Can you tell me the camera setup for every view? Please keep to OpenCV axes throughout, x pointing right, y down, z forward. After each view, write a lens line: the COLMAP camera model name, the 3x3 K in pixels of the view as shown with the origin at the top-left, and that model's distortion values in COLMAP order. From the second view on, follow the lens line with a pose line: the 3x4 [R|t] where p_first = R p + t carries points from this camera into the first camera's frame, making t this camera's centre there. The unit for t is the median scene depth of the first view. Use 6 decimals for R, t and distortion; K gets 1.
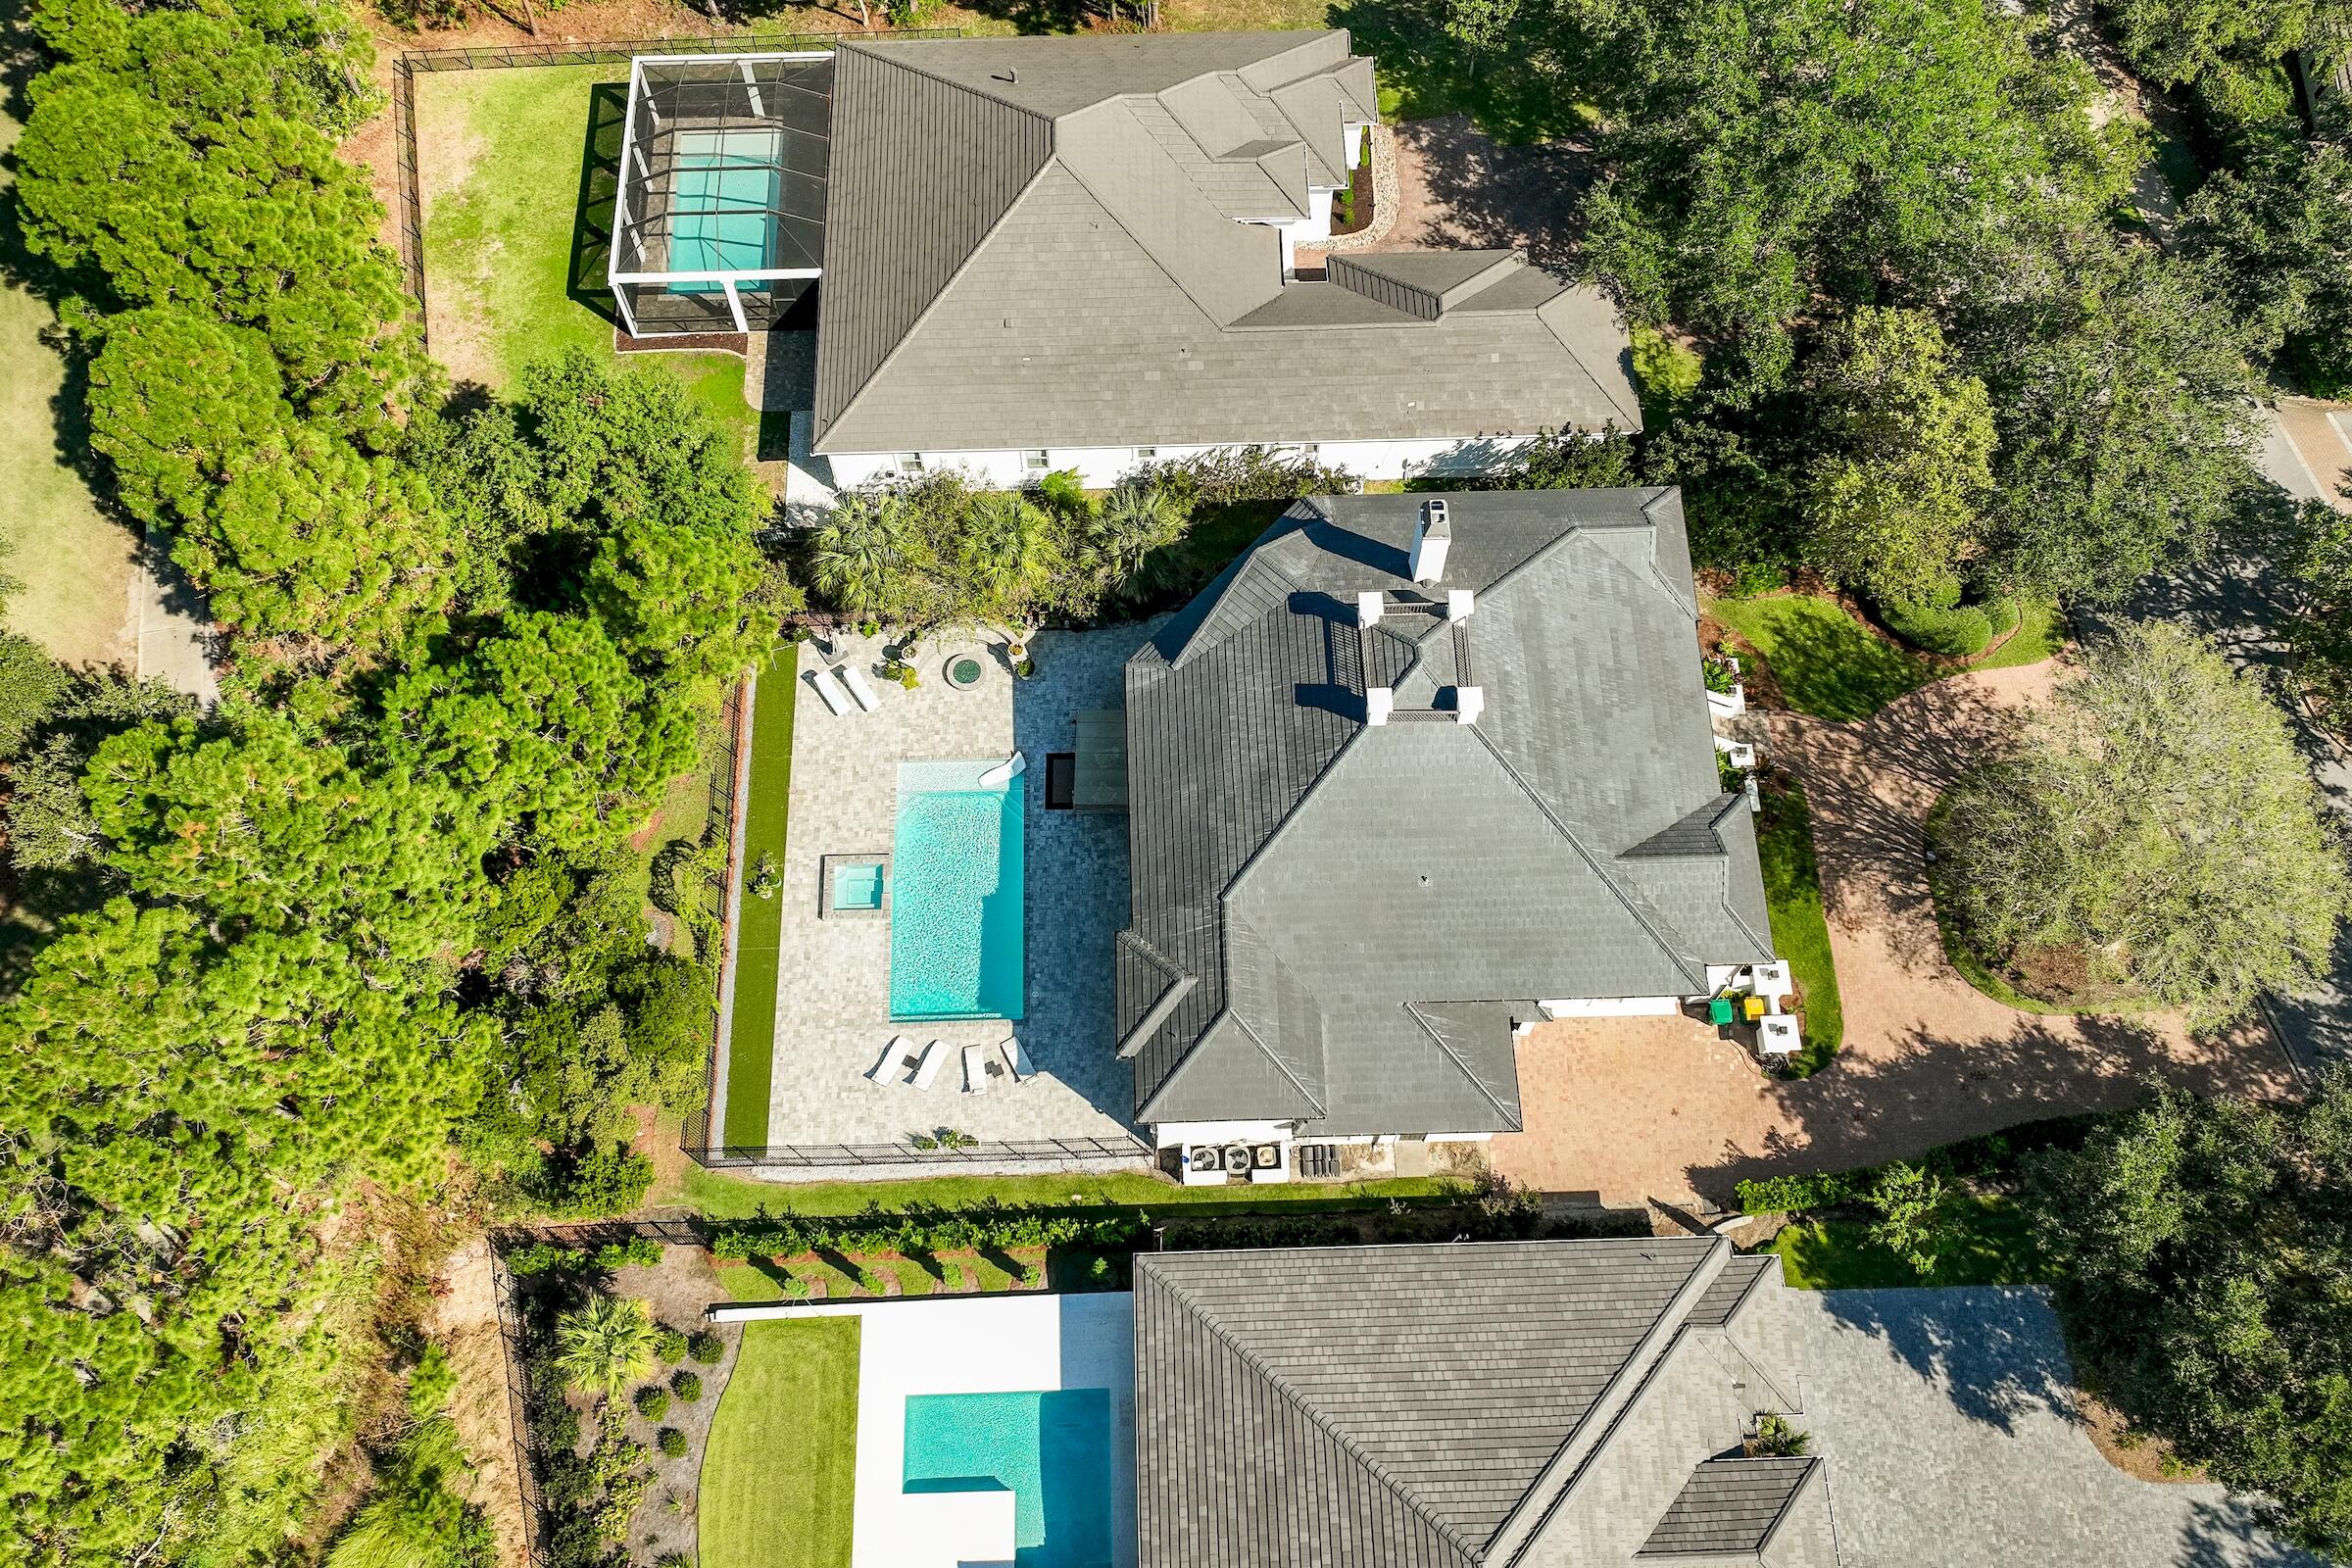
lens RADIAL K [[1988.1, 0, 1185.9], [0, 1988.1, 770.3], [0, 0, 1]] dist [0.012777, -0.003291]
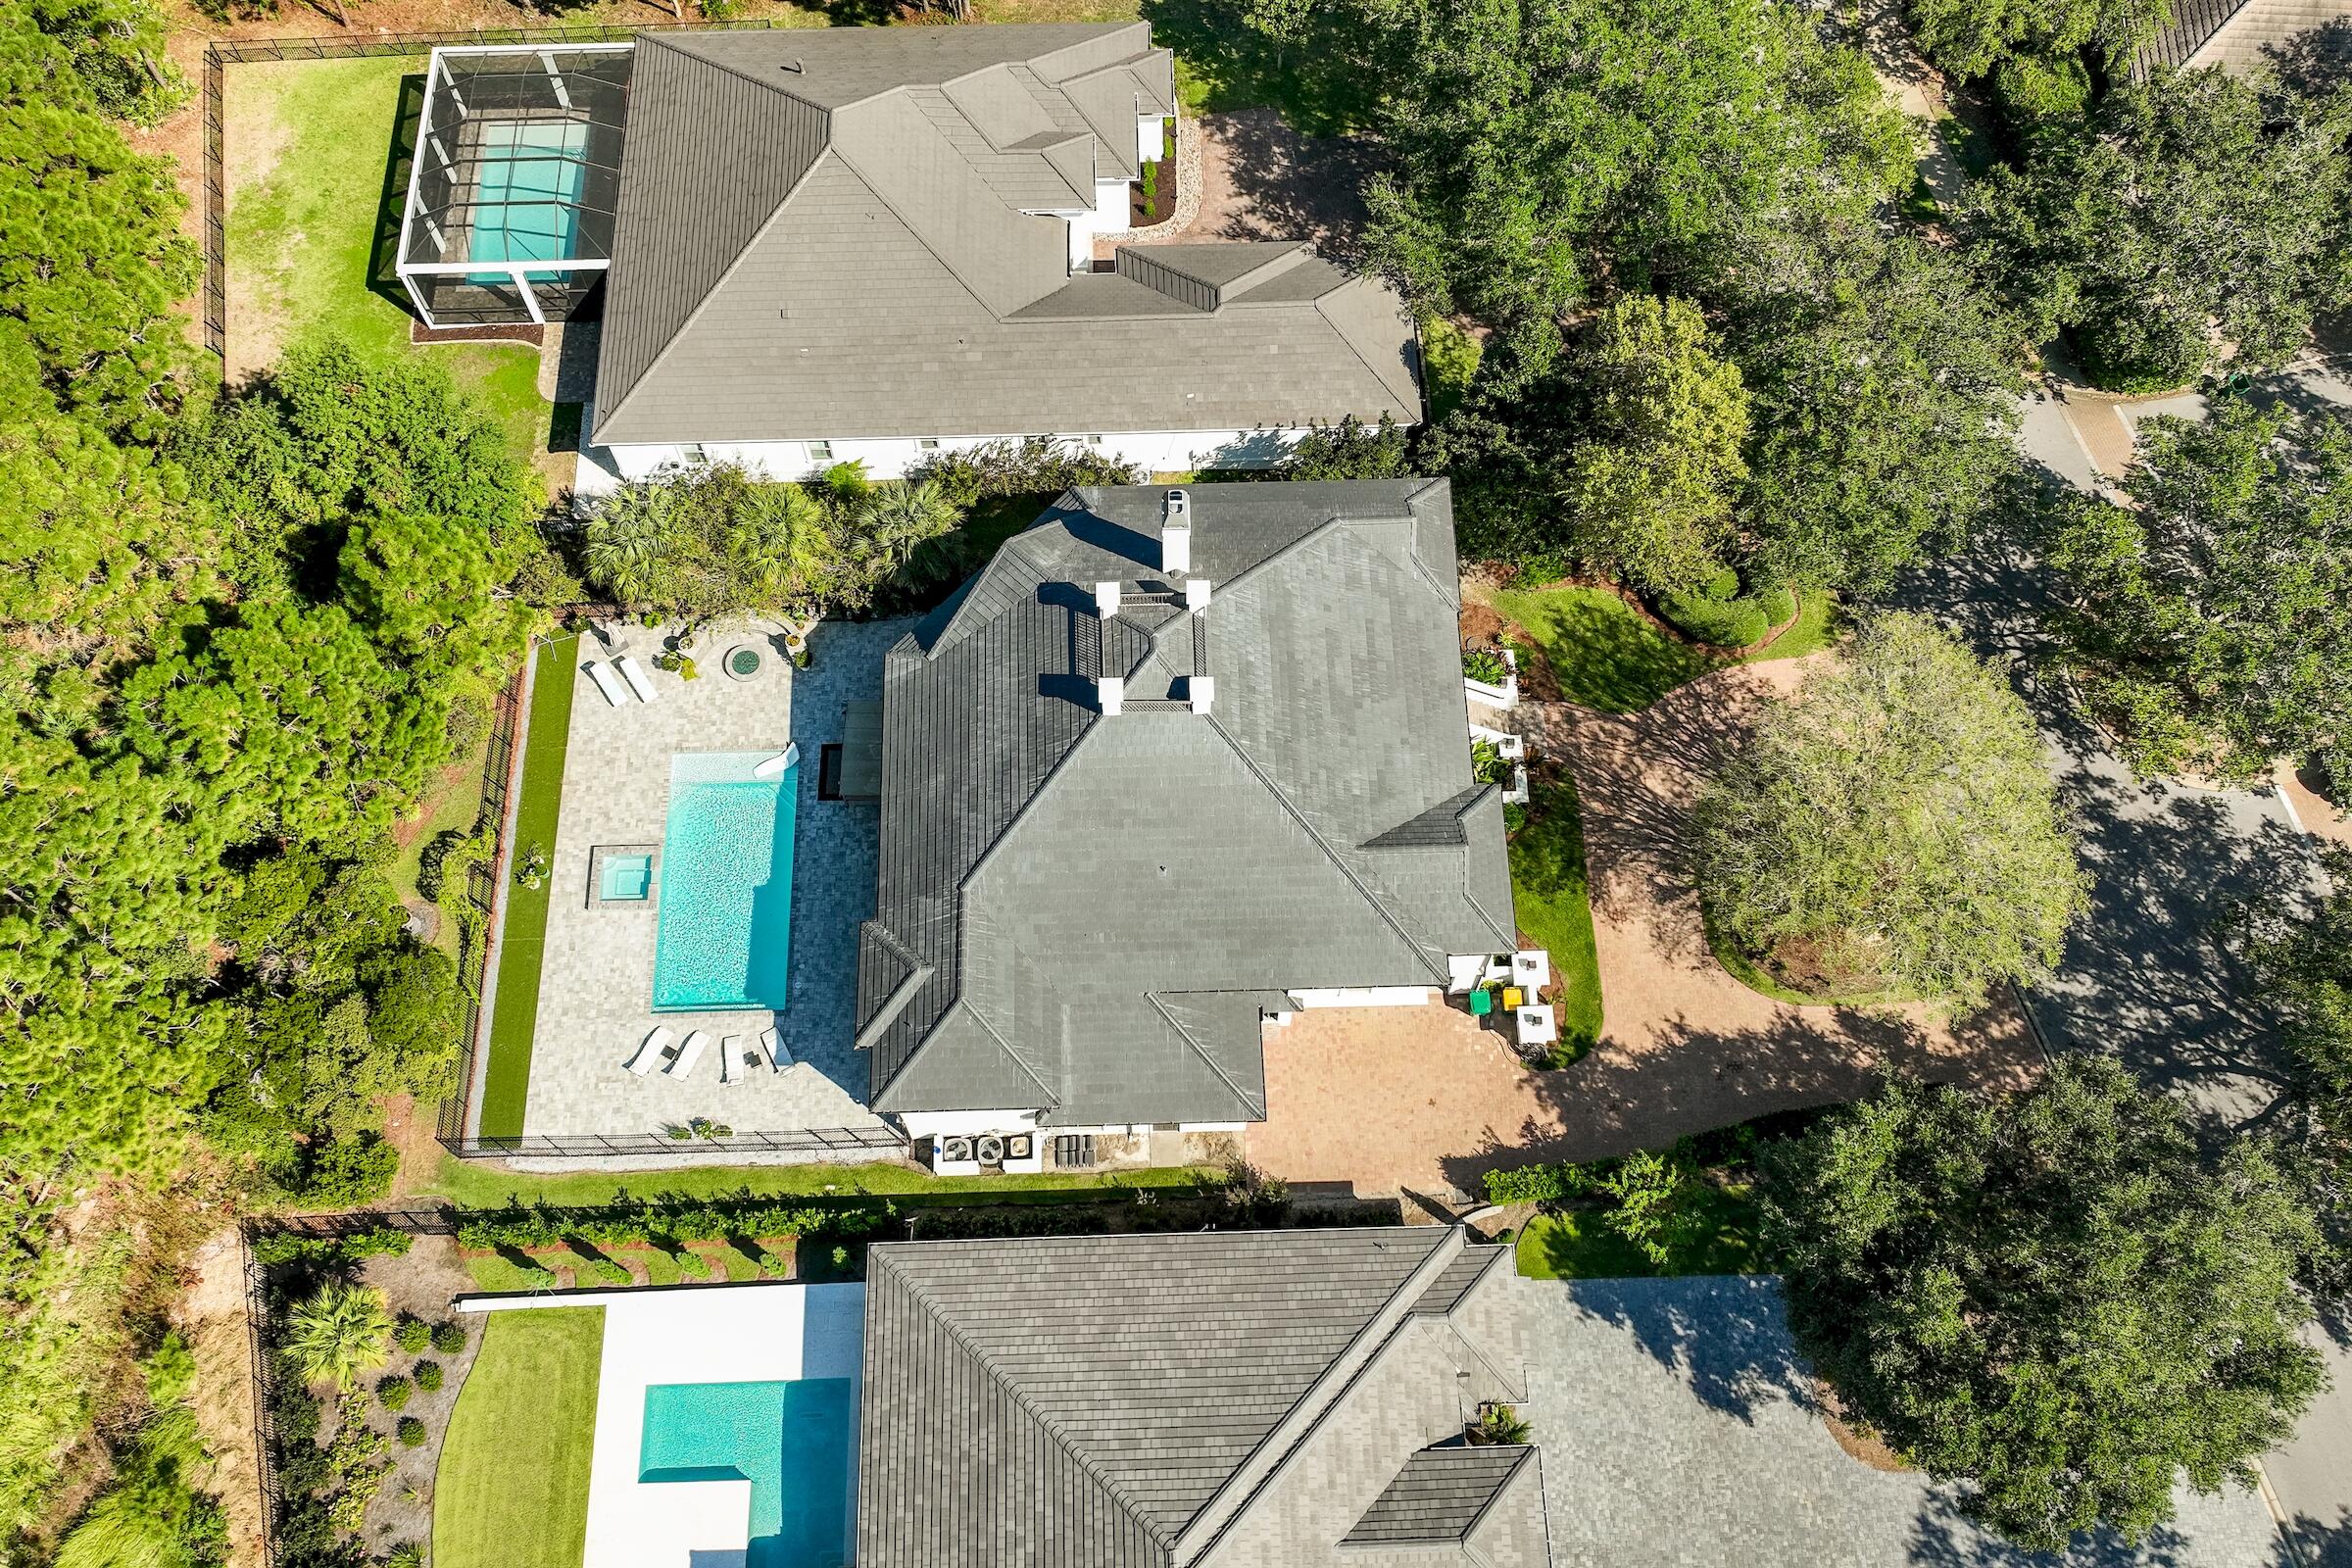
lens RADIAL K [[1988.1, 0, 1185.9], [0, 1988.1, 770.3], [0, 0, 1]] dist [0.012777, -0.003291]
pose [[1.000000, 0.000760, -0.000472, 0.120686], [-0.000759, 0.999999, 0.001174, 0.003497], [0.000473, -0.001173, 0.999999, -0.000359]]
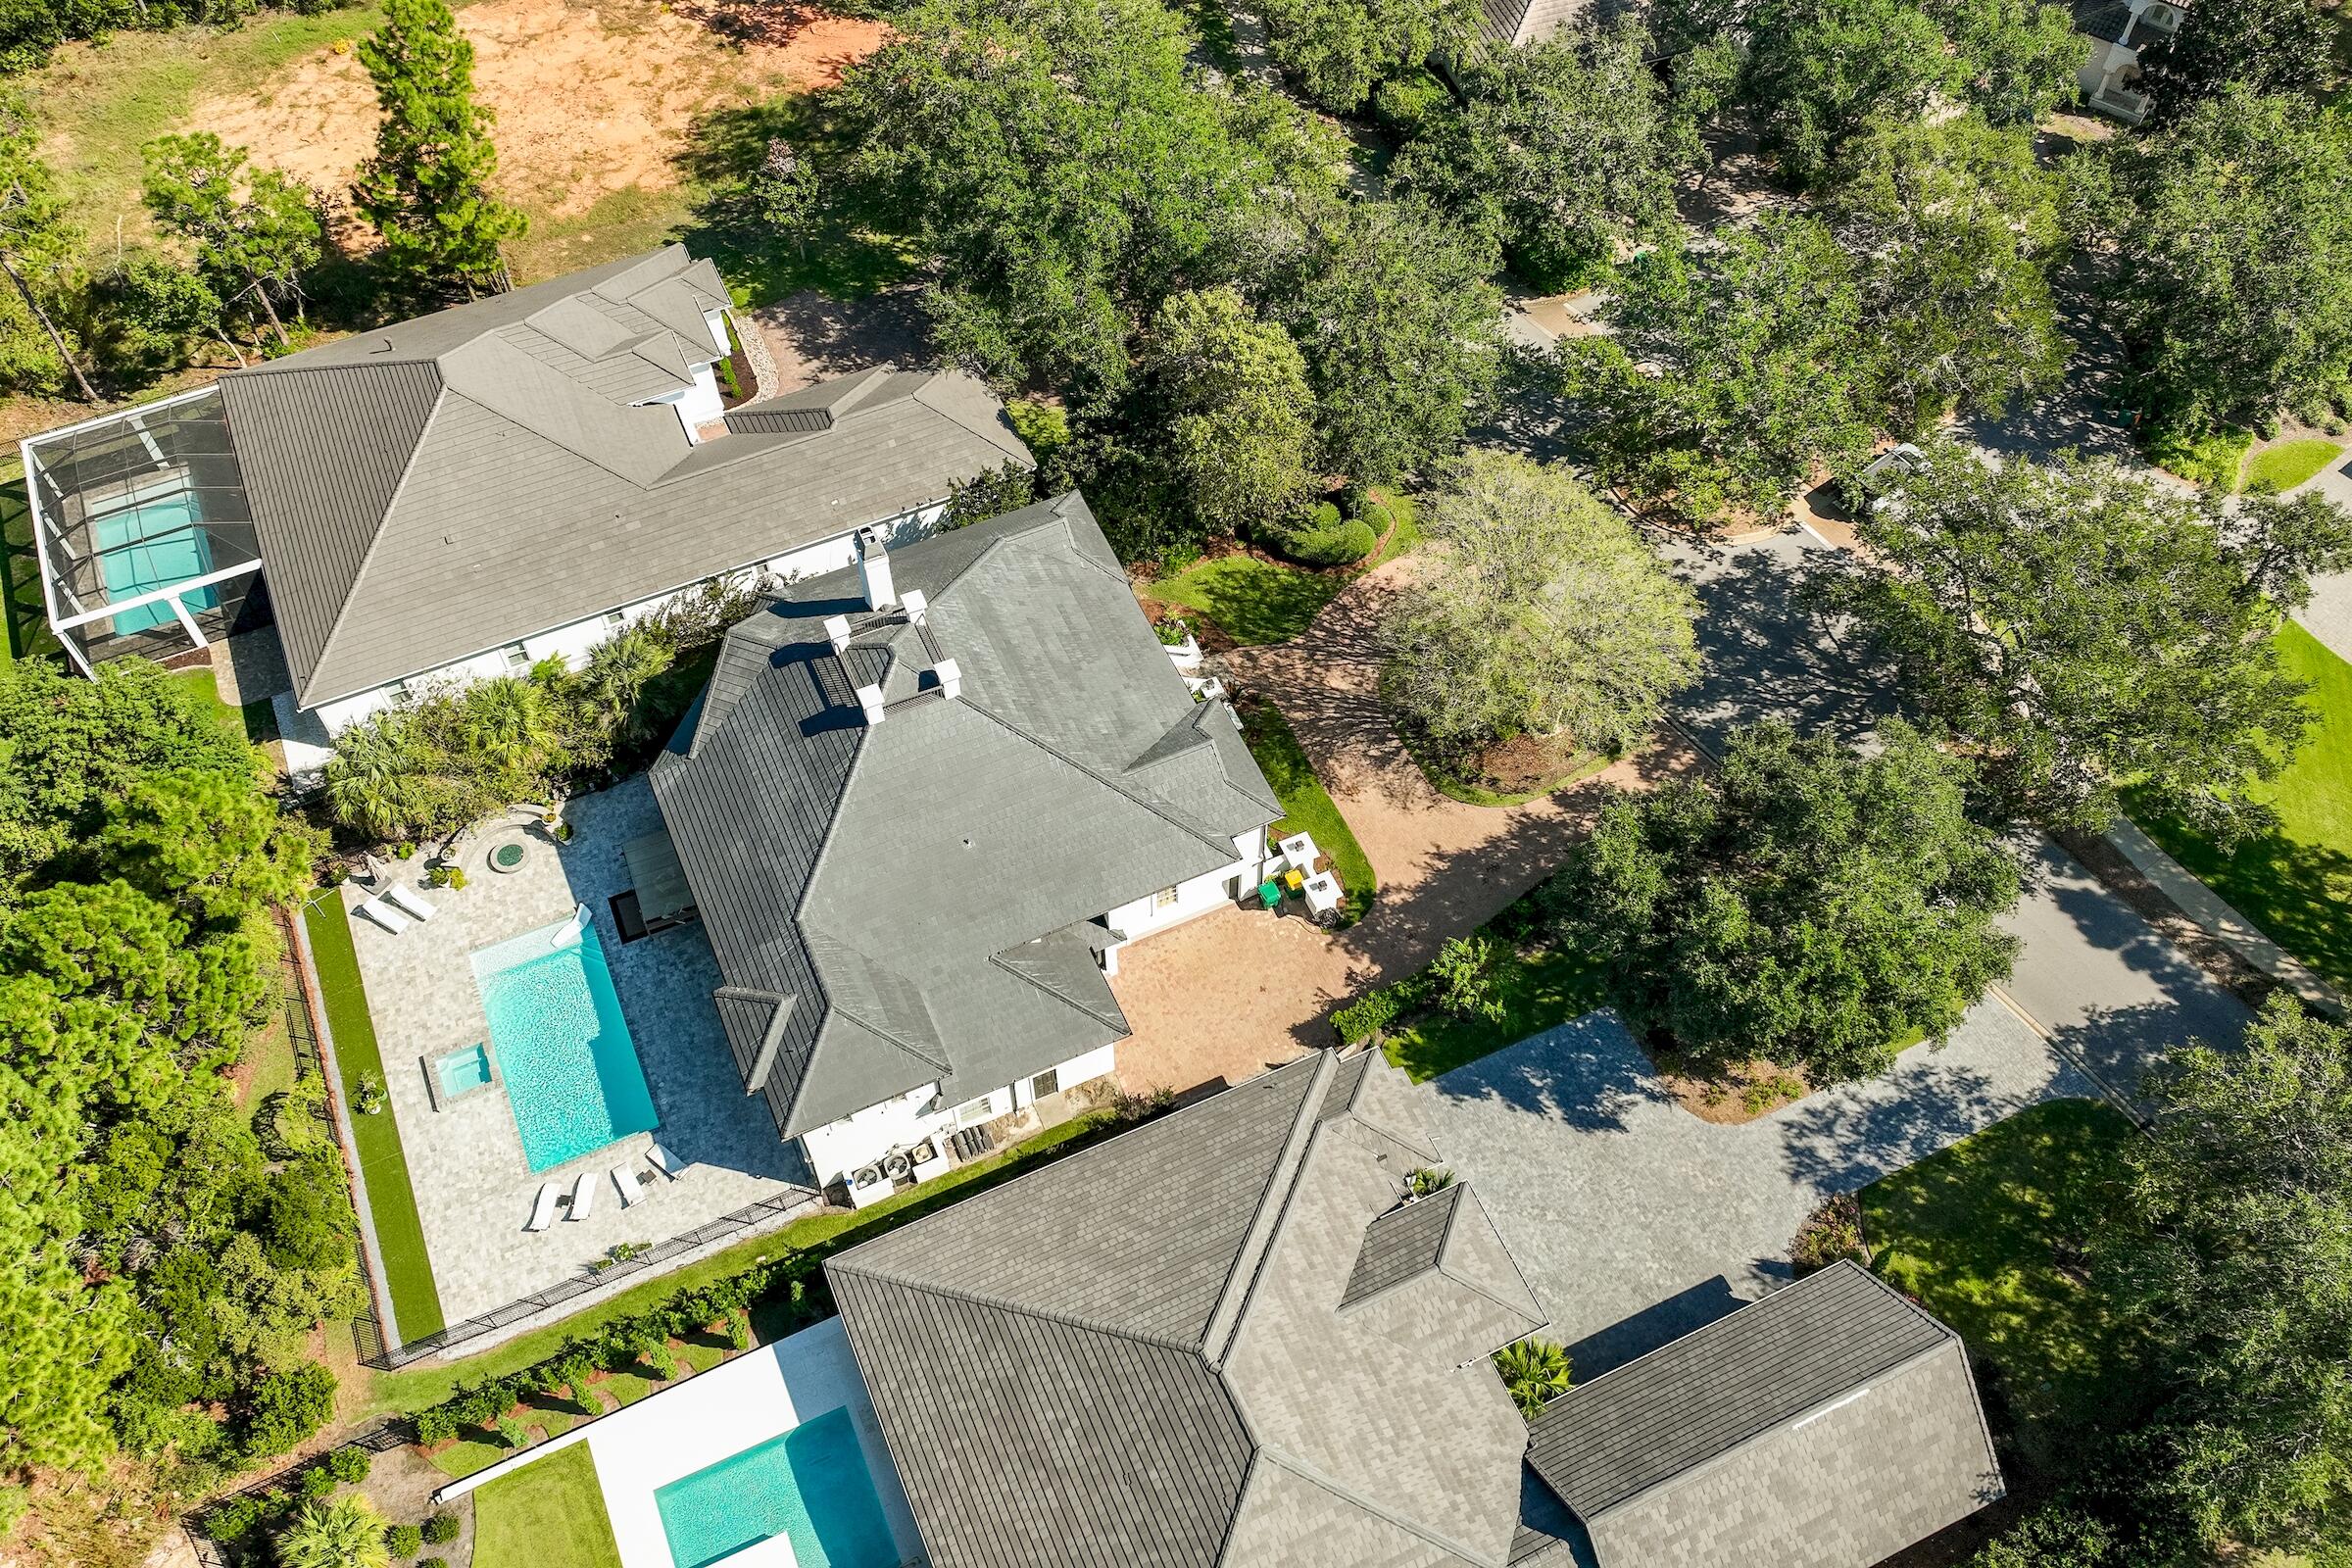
lens RADIAL K [[1988.1, 0, 1185.9], [0, 1988.1, 770.3], [0, 0, 1]] dist [0.012777, -0.003291]
pose [[0.922242, -0.318266, 0.219489, 0.002377], [0.353311, 0.924319, -0.144239, 0.201332], [-0.156972, 0.210571, 0.964894, -0.084702]]
